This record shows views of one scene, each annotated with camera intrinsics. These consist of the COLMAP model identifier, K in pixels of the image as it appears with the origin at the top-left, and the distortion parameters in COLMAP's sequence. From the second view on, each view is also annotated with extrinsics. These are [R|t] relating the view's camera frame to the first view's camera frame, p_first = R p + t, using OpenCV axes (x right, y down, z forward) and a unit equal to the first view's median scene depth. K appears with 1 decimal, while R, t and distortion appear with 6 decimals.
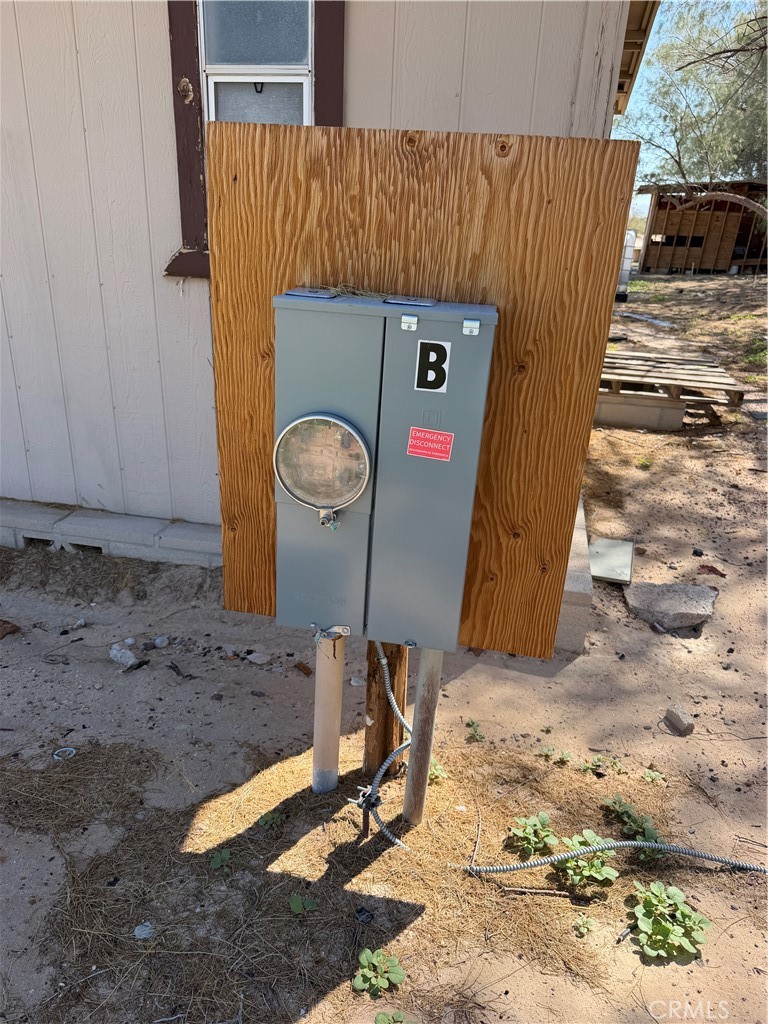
lens RADIAL K [[715.8, 0, 384.0], [0, 715.8, 512.0], [0, 0, 1]] dist [-0.002695, -0.001238]
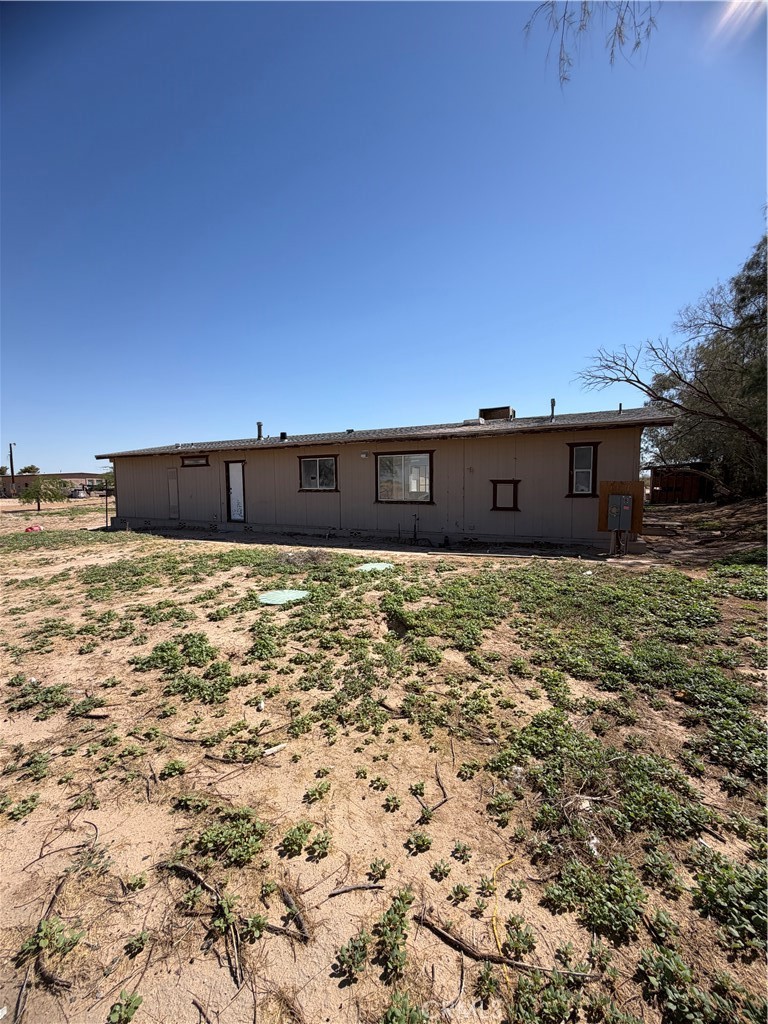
lens RADIAL K [[409.1, 0, 384.0], [0, 409.1, 512.0], [0, 0, 1]] dist [0.000132, -0.000070]
pose [[0.967651, -0.031829, -0.250275, -0.195150], [-0.050924, 0.946951, -0.317319, 0.212960], [0.247098, 0.319799, 0.914697, -0.556655]]
